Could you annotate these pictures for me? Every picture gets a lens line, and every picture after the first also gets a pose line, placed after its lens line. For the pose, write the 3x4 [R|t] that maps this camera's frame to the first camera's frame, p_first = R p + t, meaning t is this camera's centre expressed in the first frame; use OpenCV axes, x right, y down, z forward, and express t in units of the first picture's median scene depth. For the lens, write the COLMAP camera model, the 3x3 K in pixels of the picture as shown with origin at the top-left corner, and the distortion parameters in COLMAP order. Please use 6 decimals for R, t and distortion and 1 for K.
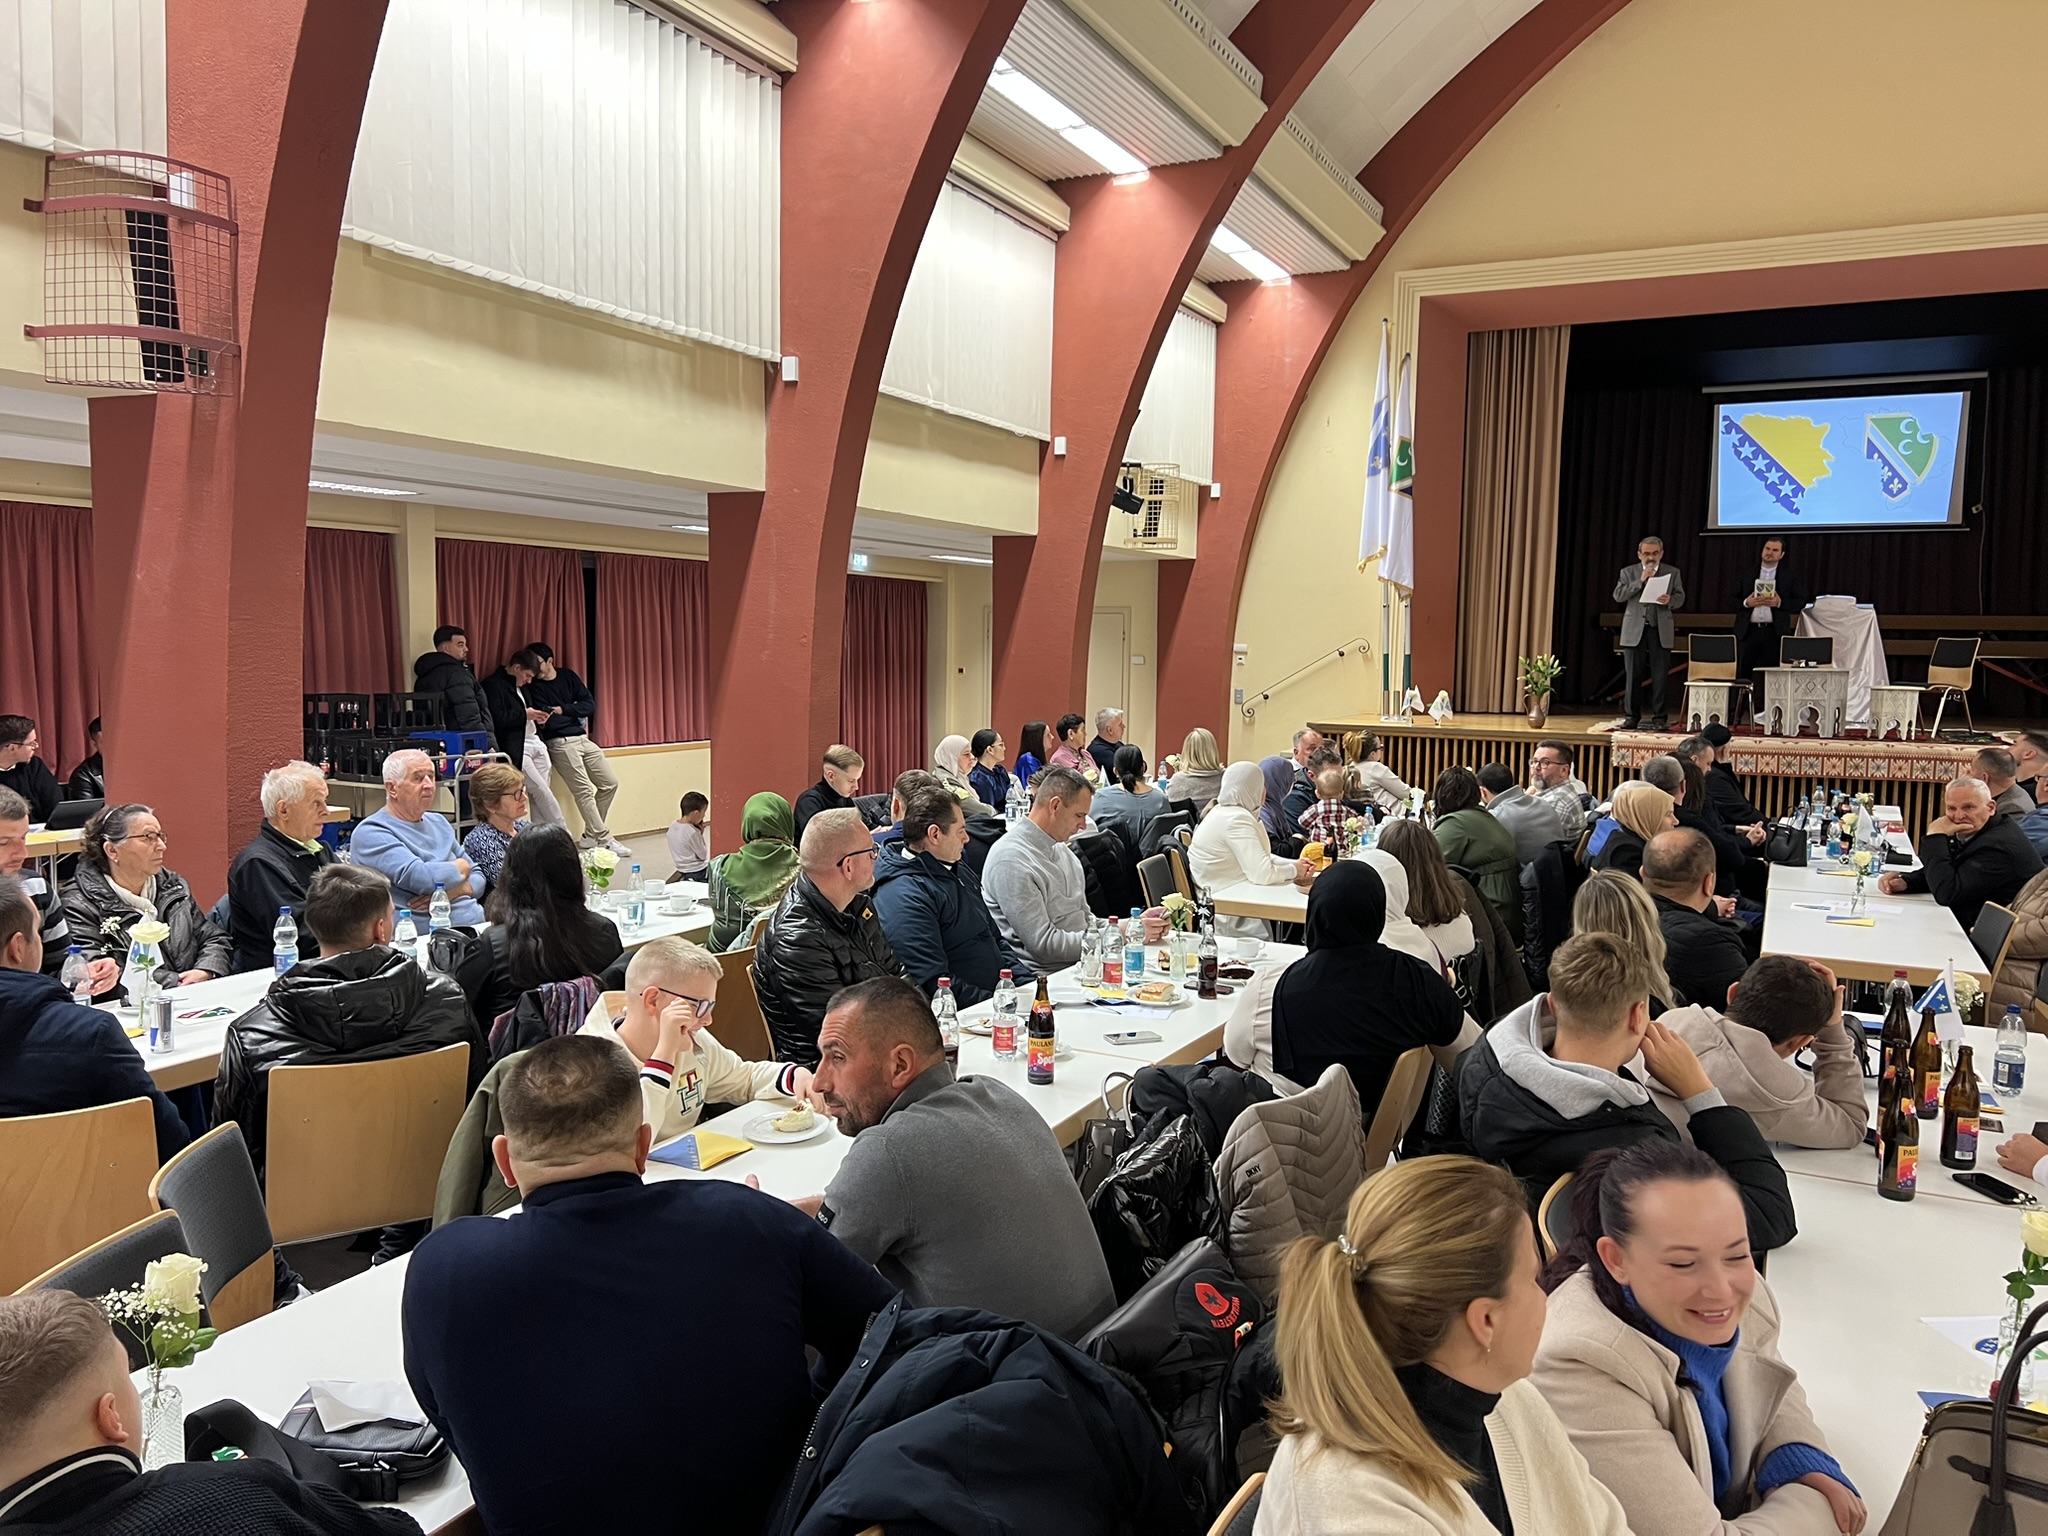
lens RADIAL K [[1543.0, 0, 1024.0], [0, 1543.0, 768.0], [0, 0, 1]] dist [0.035747, -0.007460]
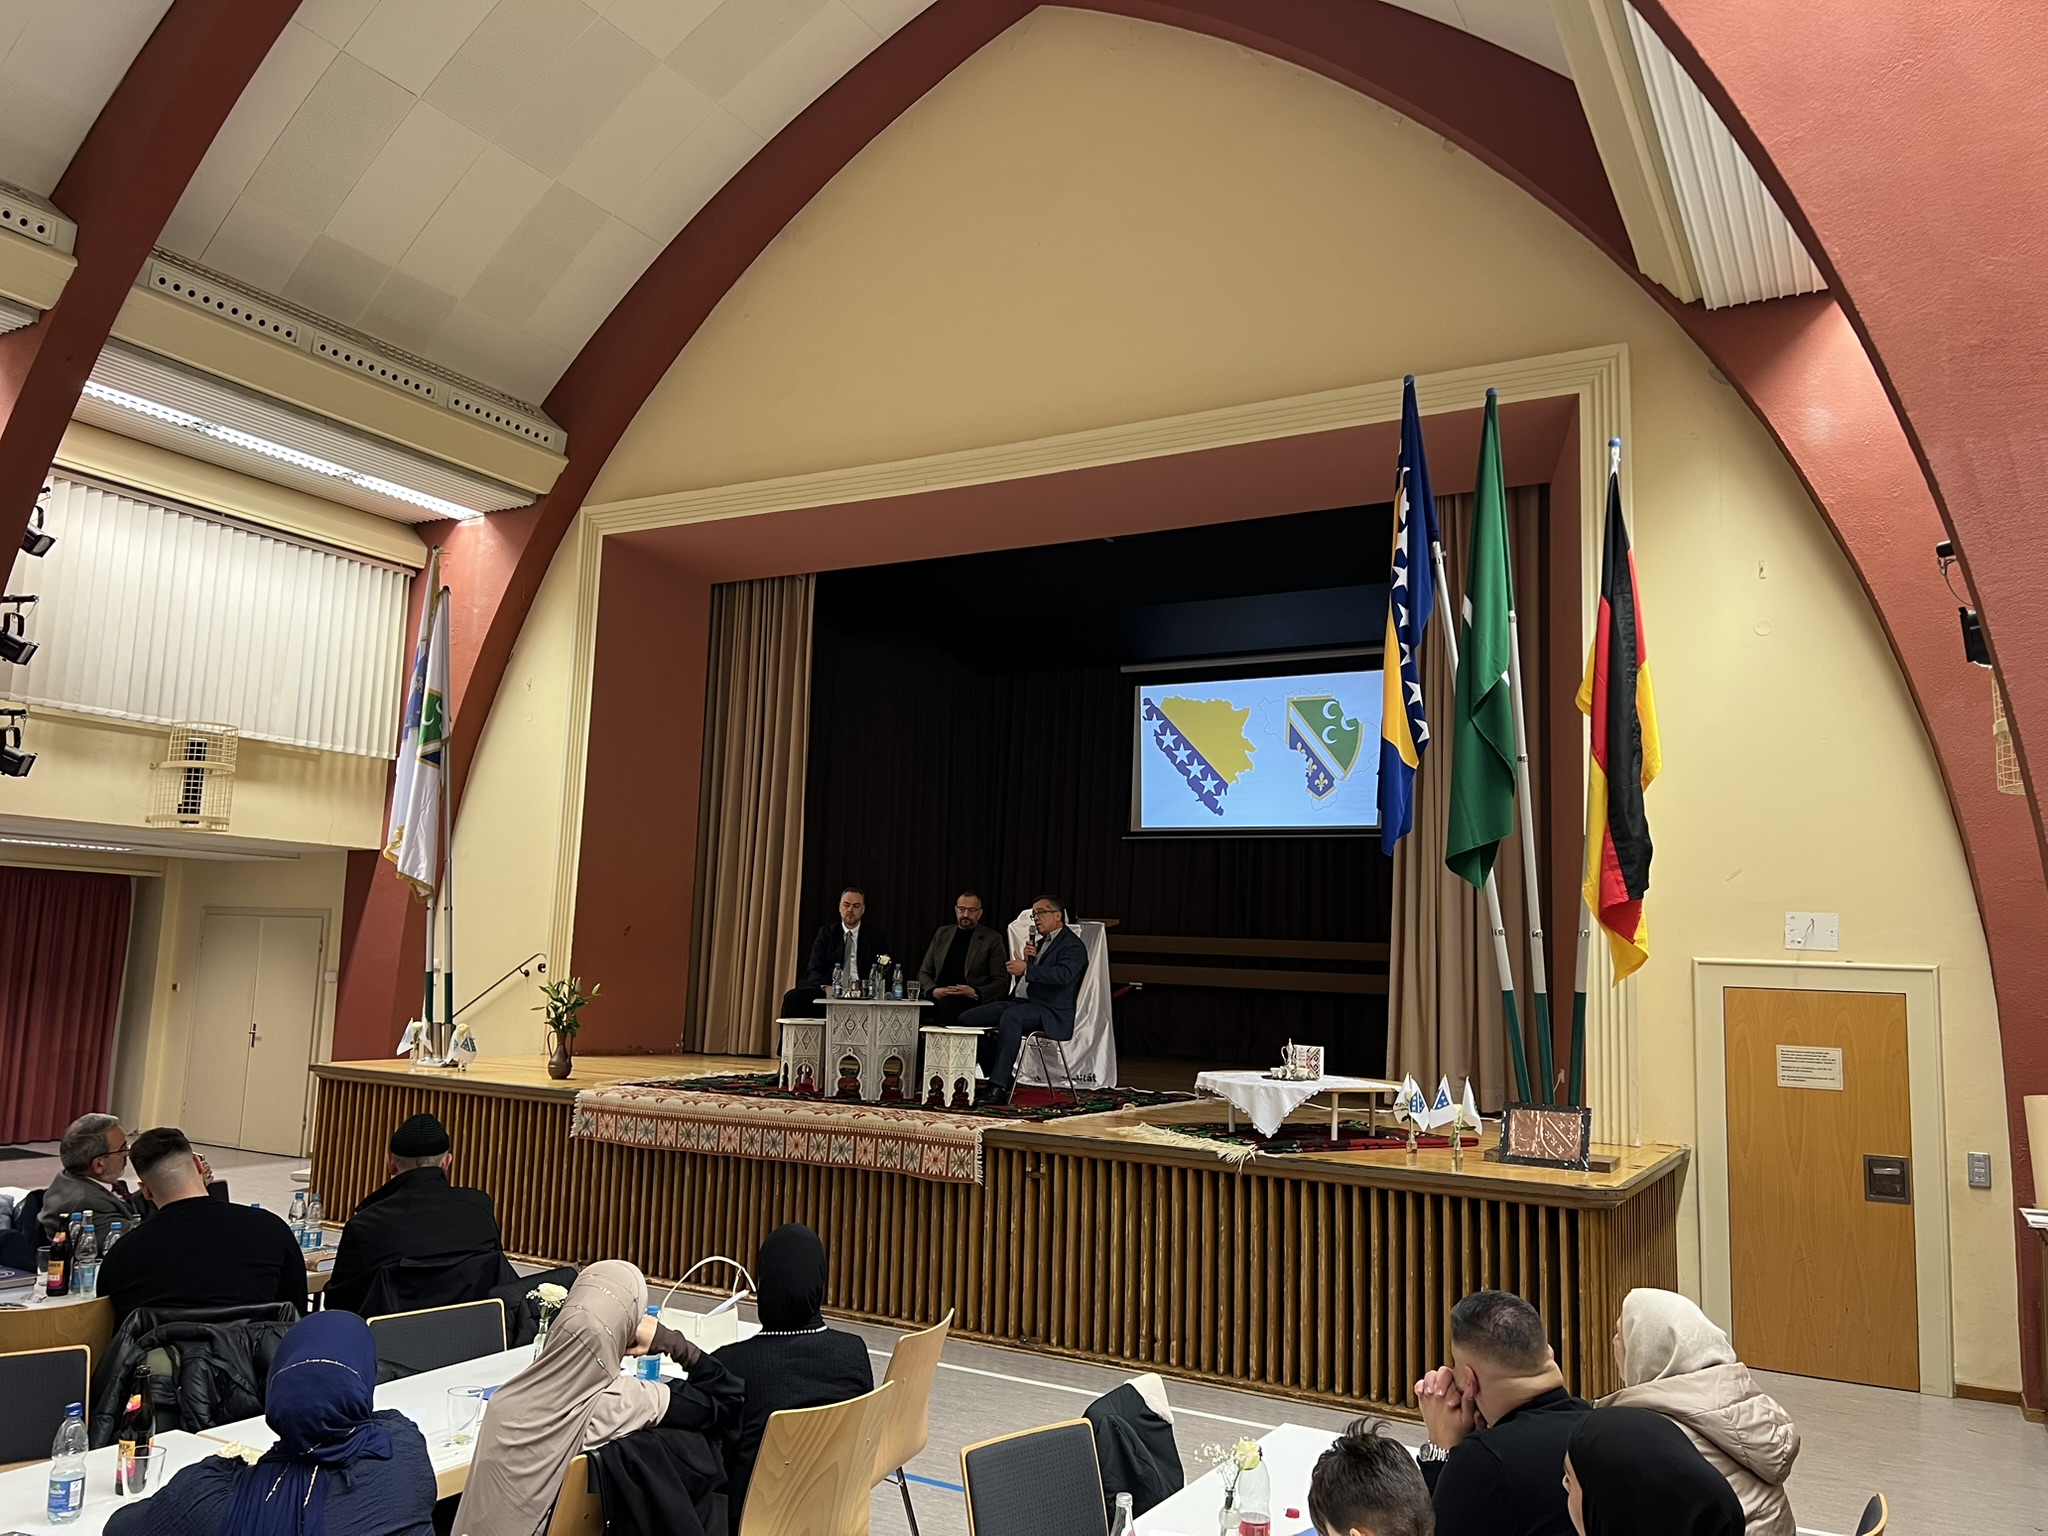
lens RADIAL K [[1524.0, 0, 1019.9], [0, 1524.0, 763.9], [0, 0, 1]] dist [0.179803, -0.264666]
pose [[0.997652, 0.012045, -0.067422, 0.626496], [-0.026245, 0.976505, -0.213890, -0.021002], [0.063262, 0.215157, 0.974528, 0.290346]]
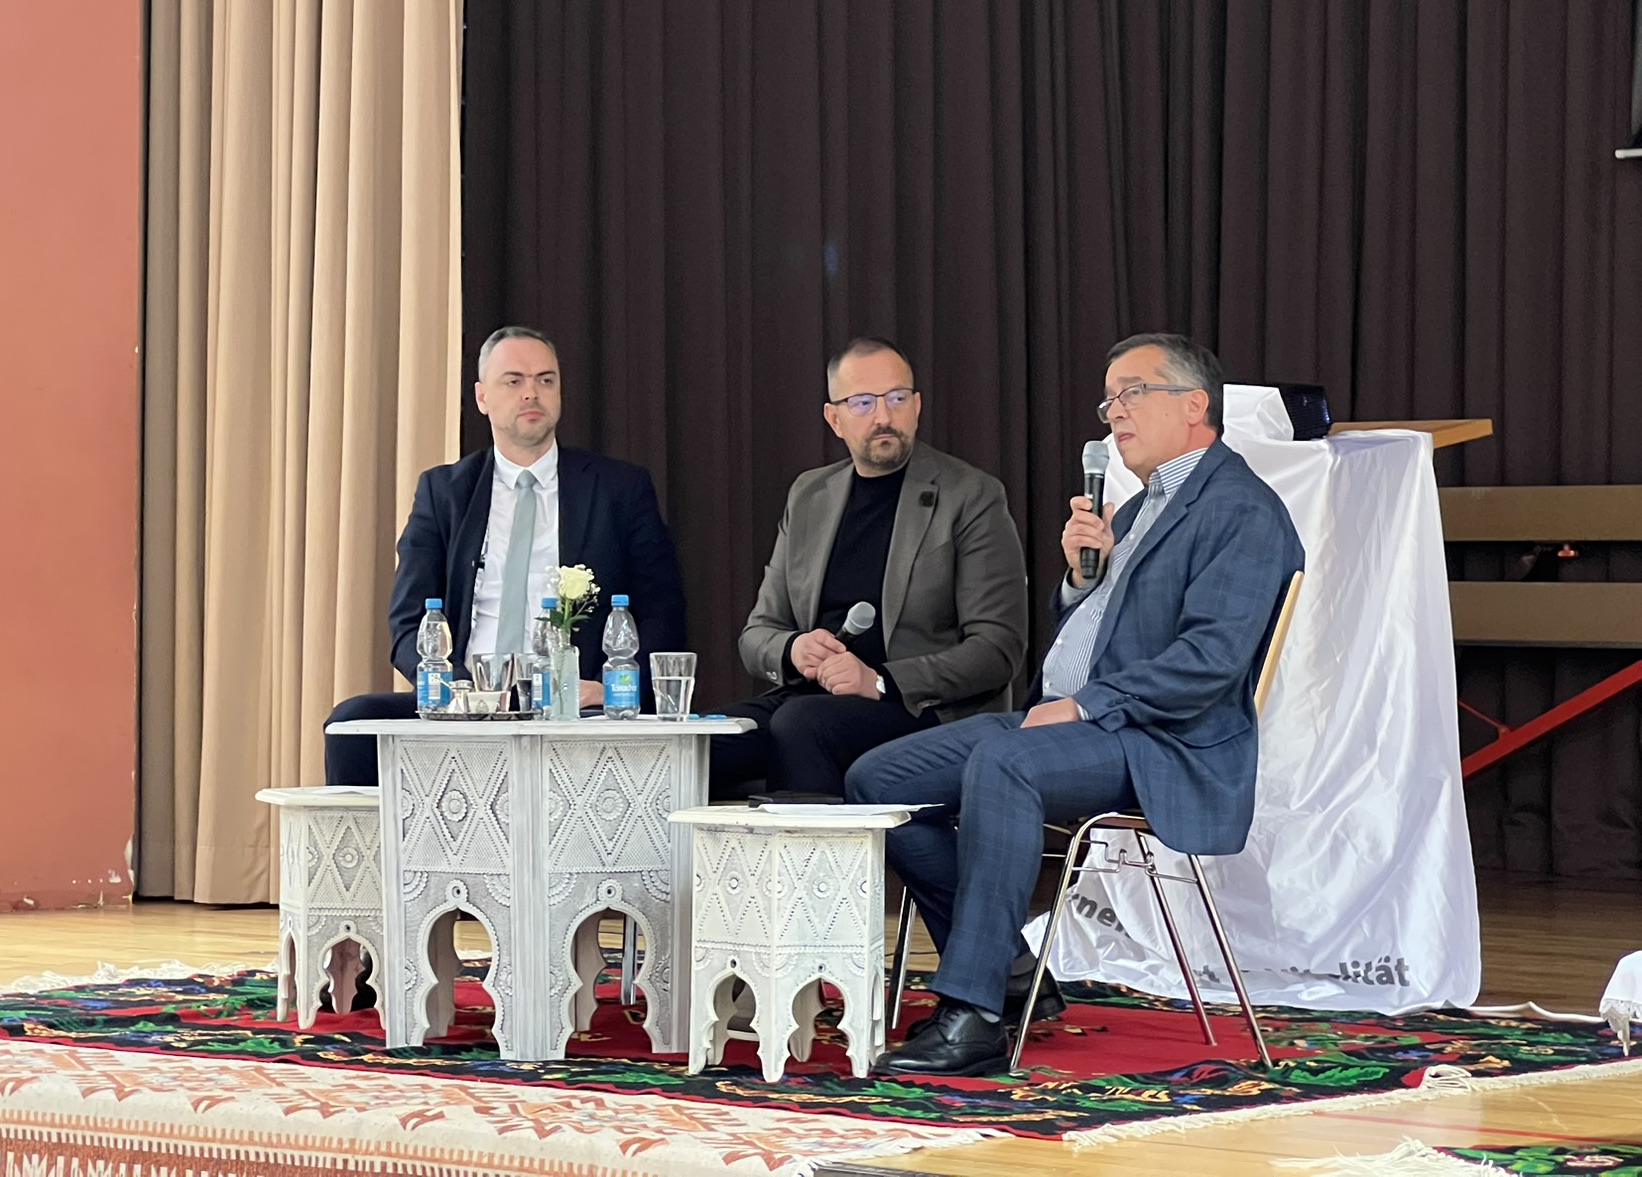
lens RADIAL K [[4393.1, 0, 760.9], [0, 4393.1, 587.4], [0, 0, 1]] dist [0.448918, -0.301658]
pose [[0.971155, -0.009829, -0.238248, 0.681370], [-0.012931, 0.995509, -0.093779, -0.027218], [0.238100, 0.094155, 0.966666, 0.440373]]
